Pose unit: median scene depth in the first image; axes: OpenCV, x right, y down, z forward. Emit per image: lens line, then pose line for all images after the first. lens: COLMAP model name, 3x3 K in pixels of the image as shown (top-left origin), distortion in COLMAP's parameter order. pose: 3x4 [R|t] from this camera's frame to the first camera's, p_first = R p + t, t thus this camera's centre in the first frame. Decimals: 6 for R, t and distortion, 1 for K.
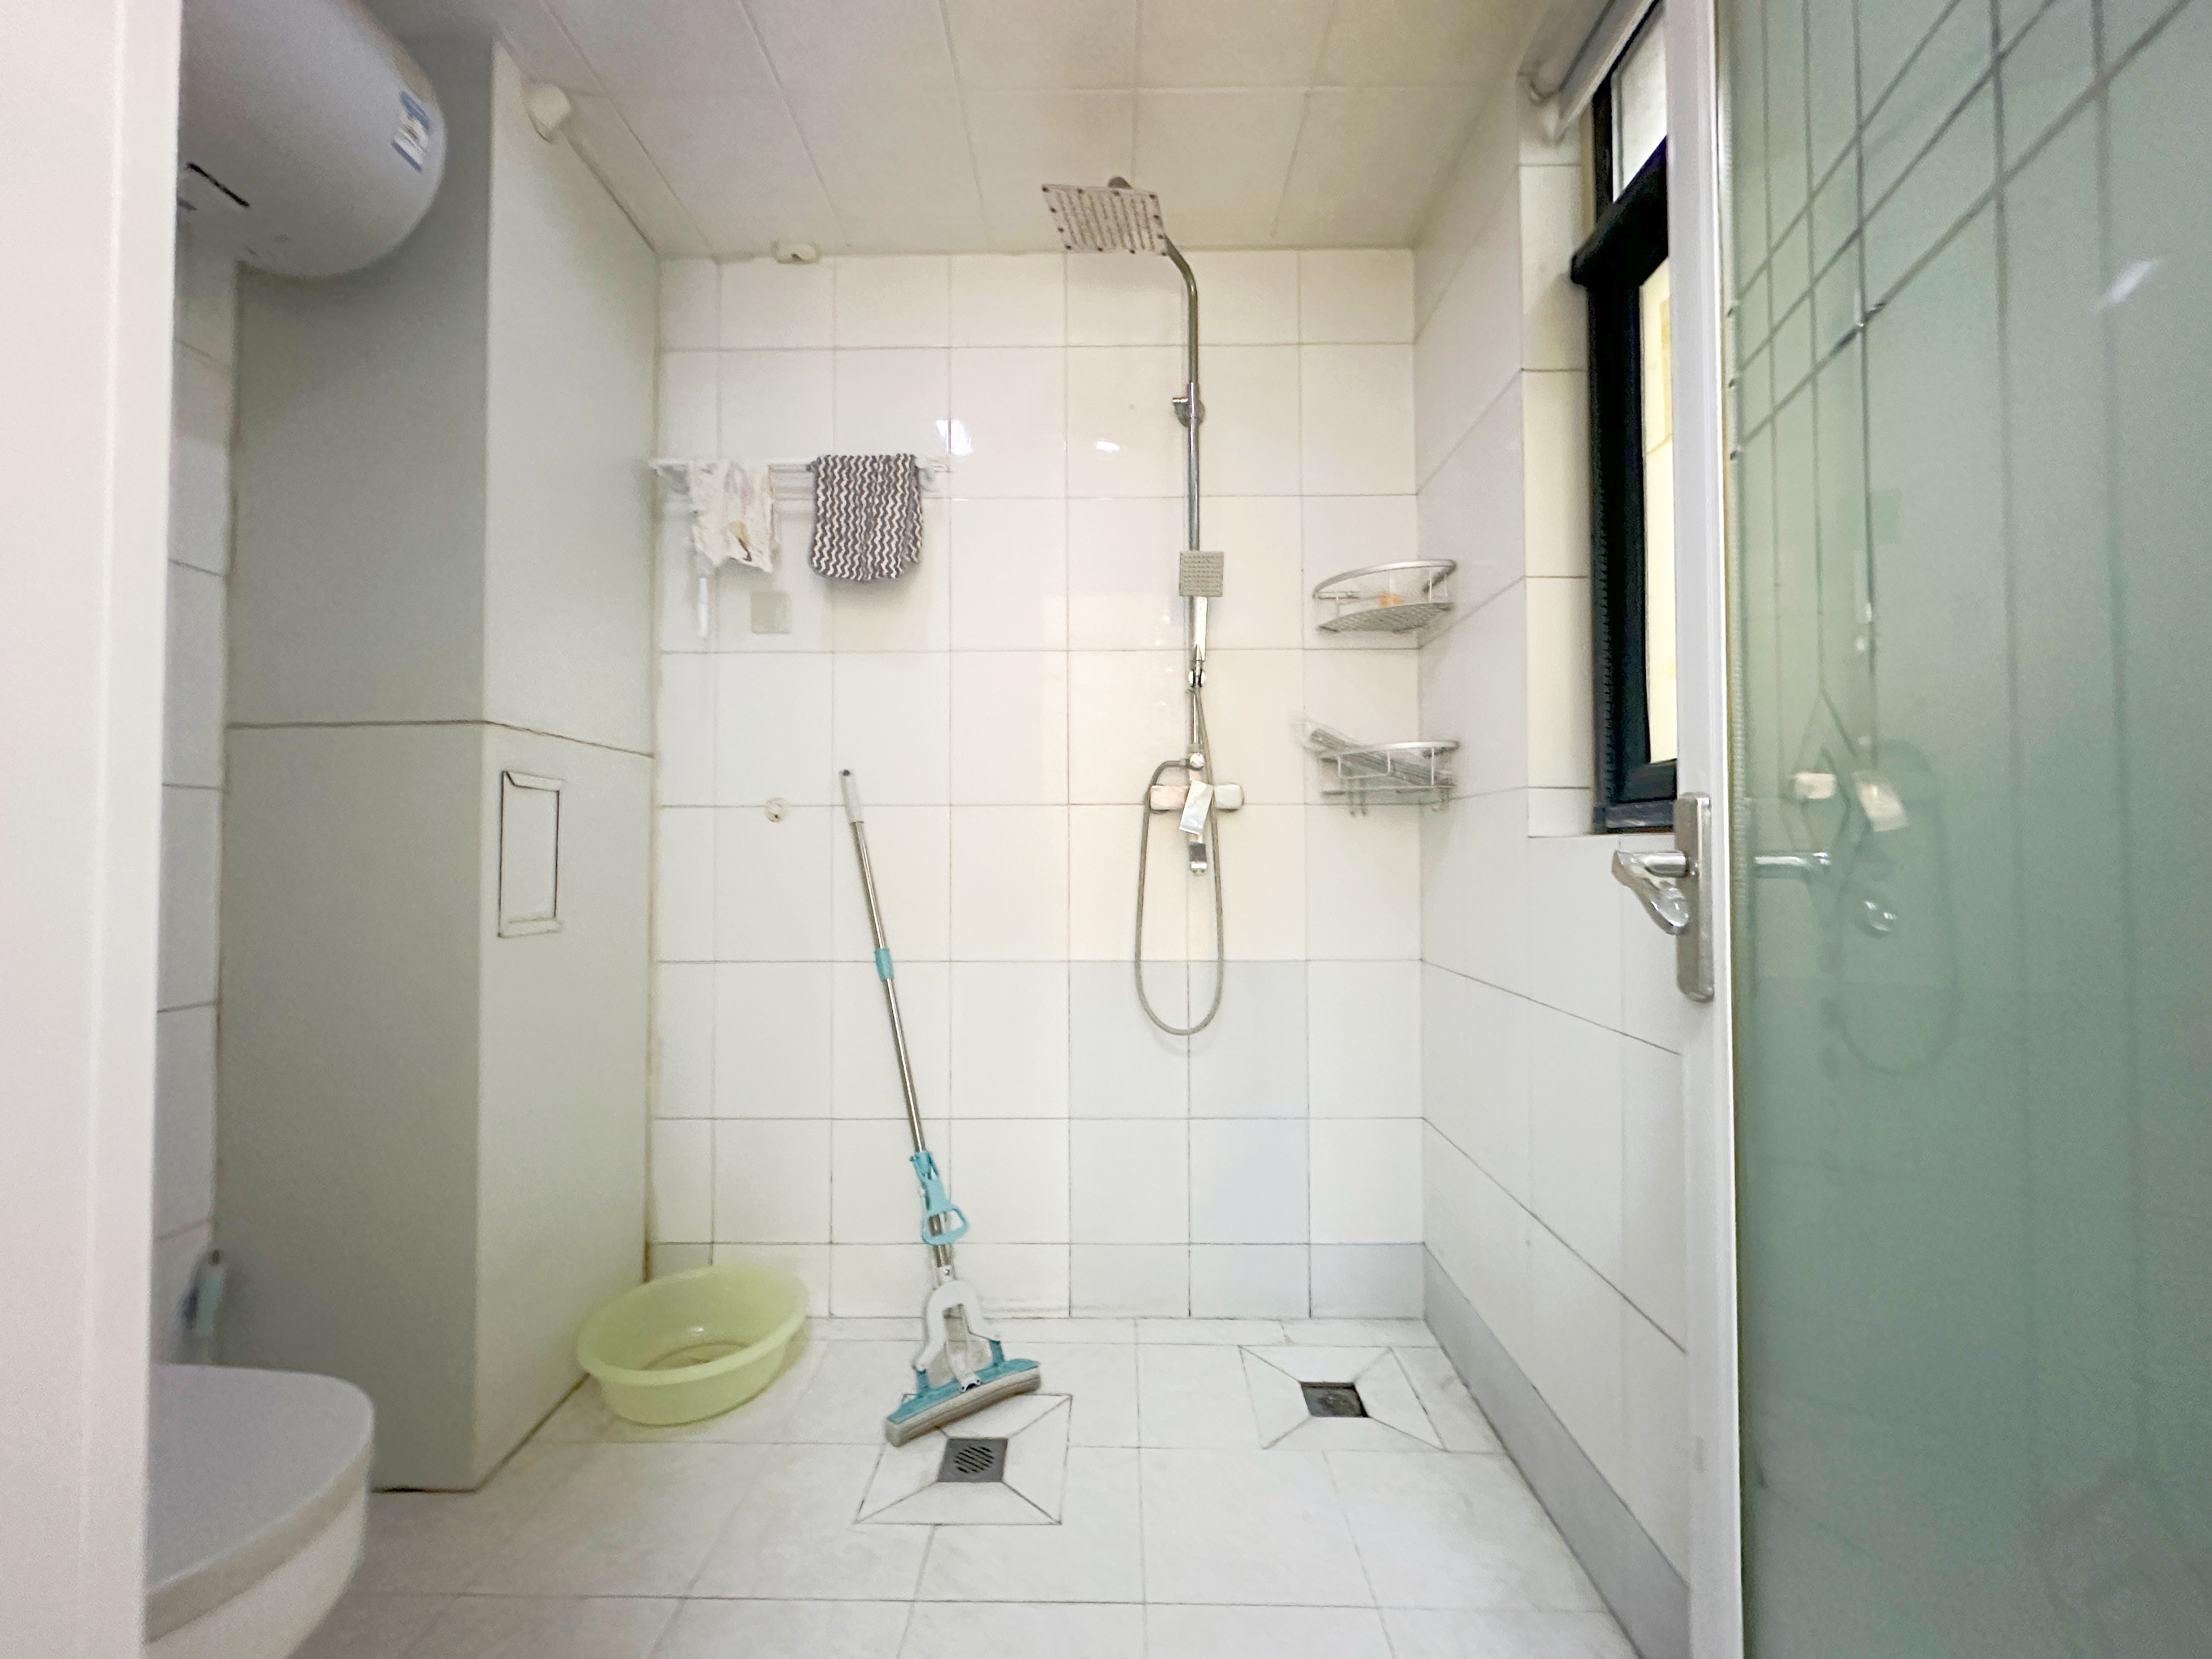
lens RADIAL K [[880.6, 0, 1104.6], [0, 880.6, 830.5], [0, 0, 1]] dist [-0.002114, 0.000610]
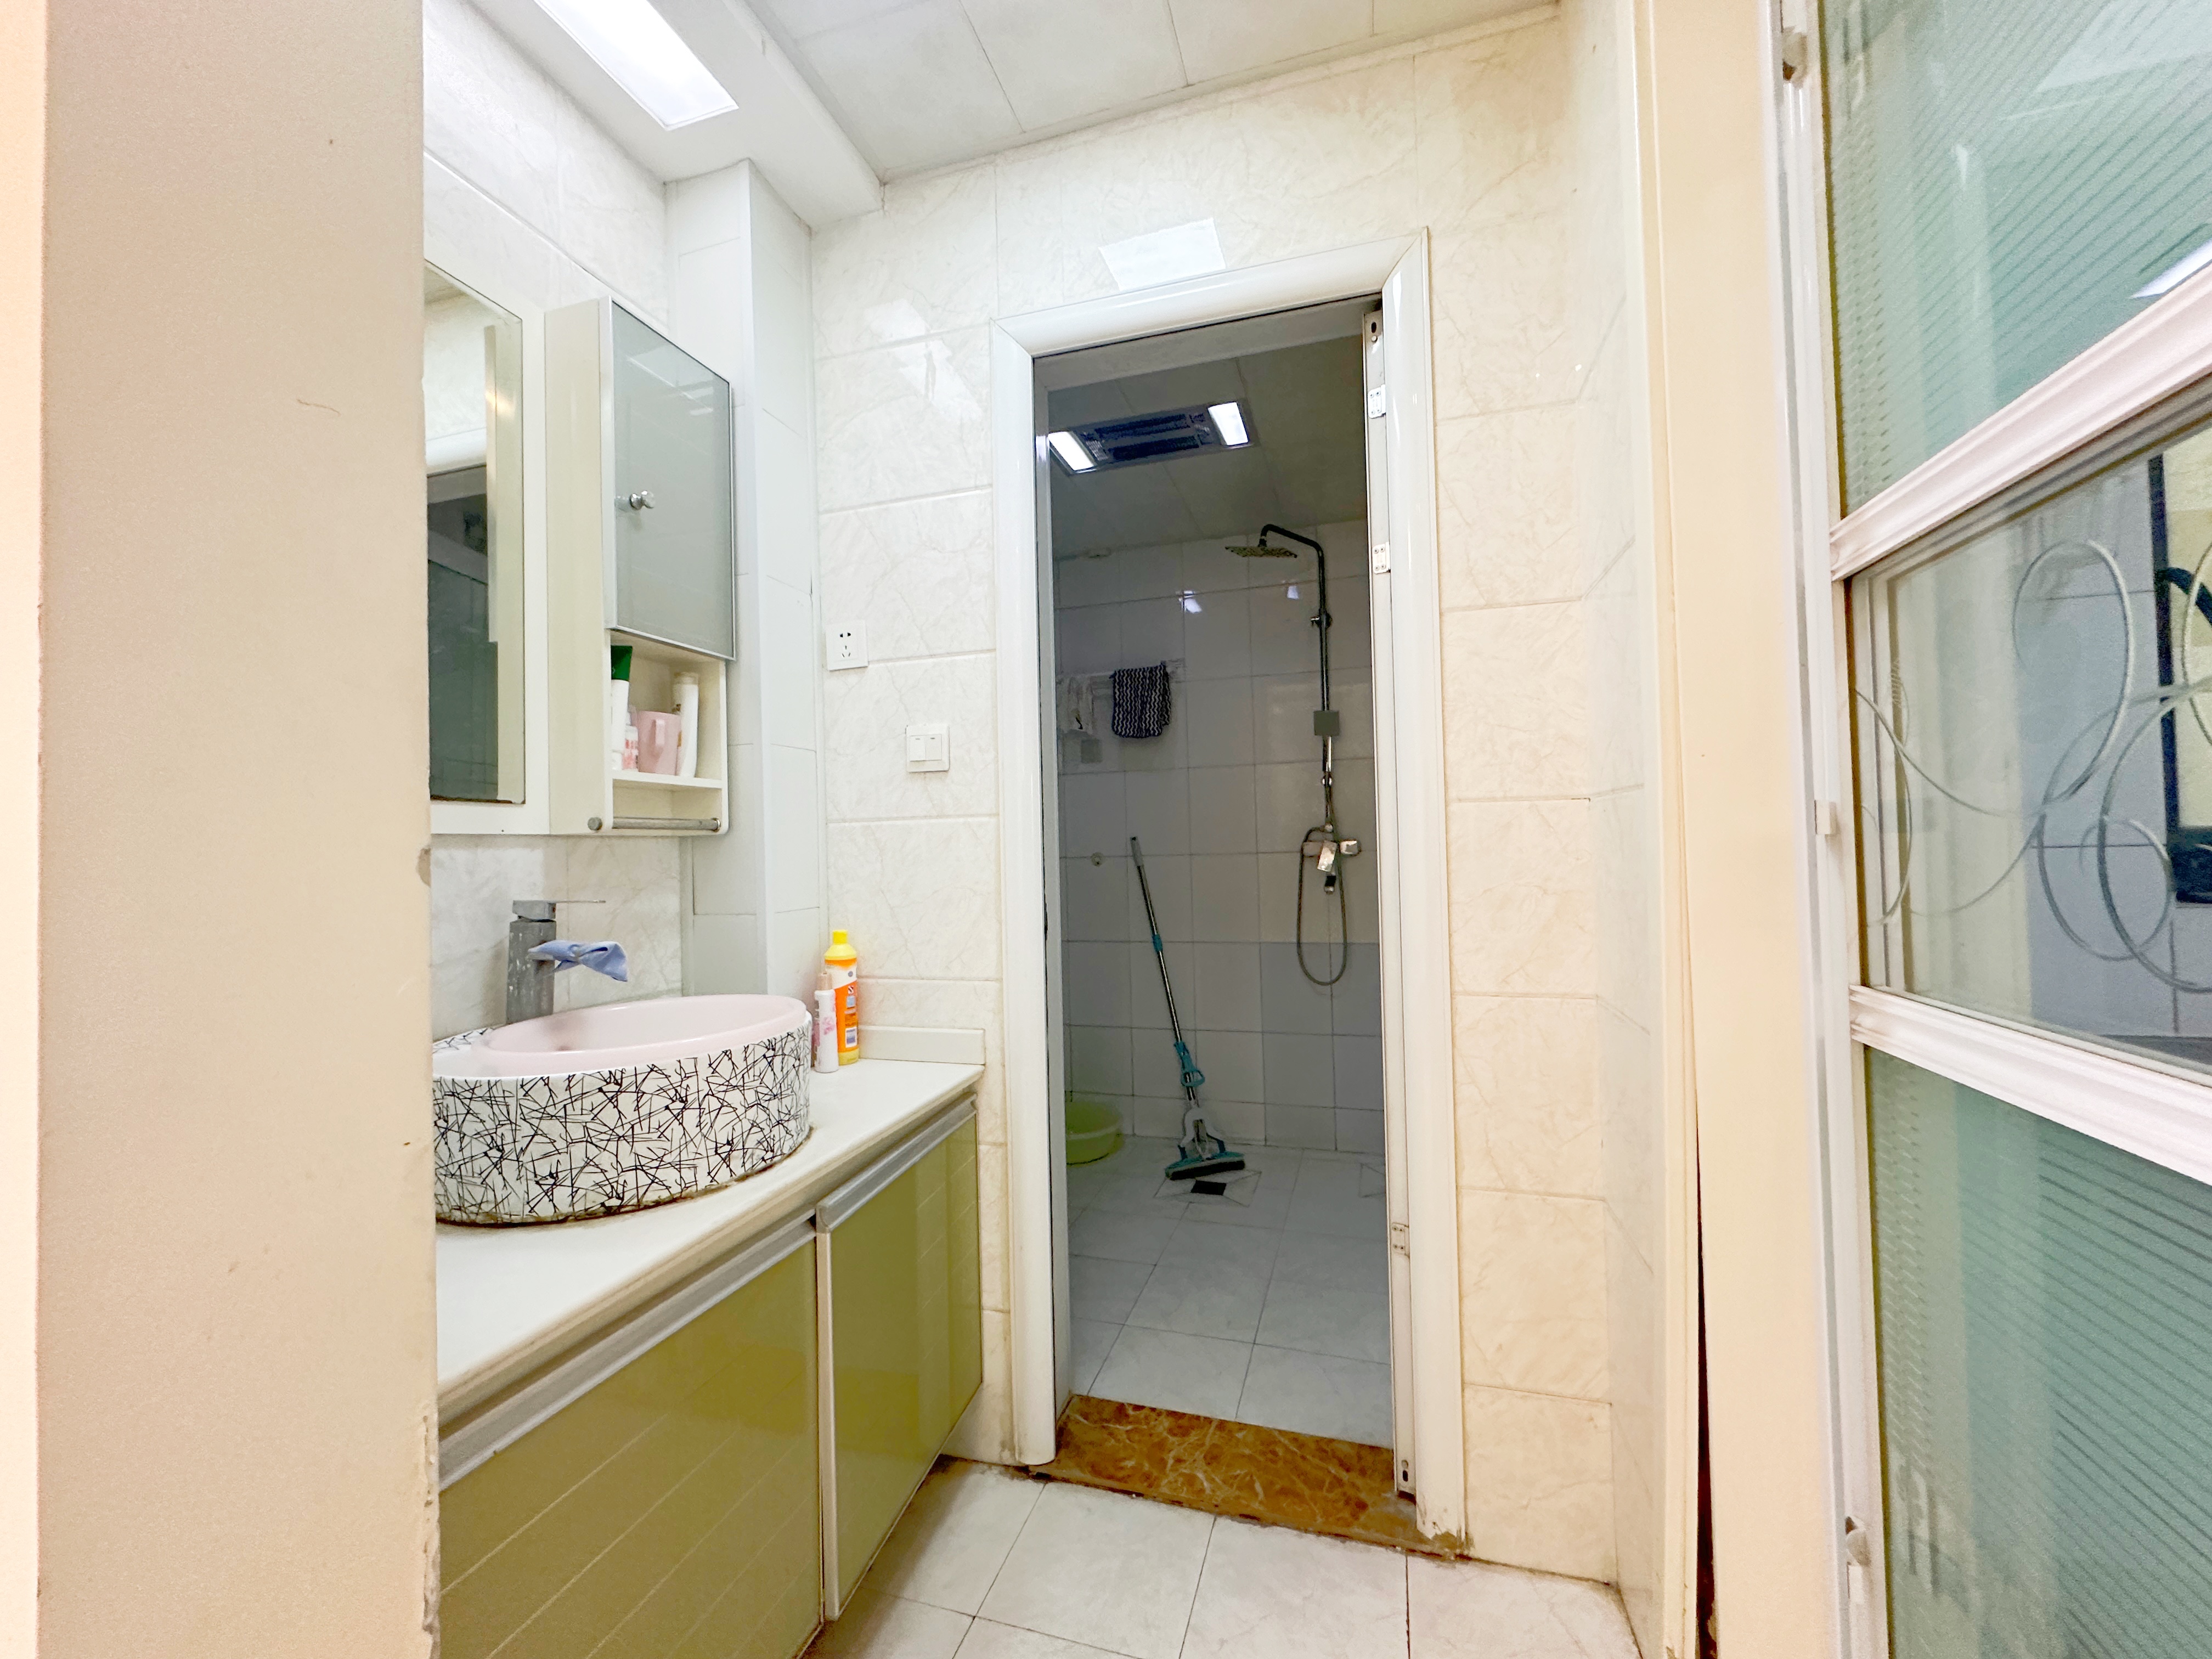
lens RADIAL K [[880.6, 0, 1104.6], [0, 880.6, 830.5], [0, 0, 1]] dist [-0.002114, 0.000610]
pose [[0.957310, -0.024758, -0.287999, 0.183491], [0.030224, 0.999437, 0.014548, -0.115823], [0.287477, -0.022631, 0.957520, -0.803192]]
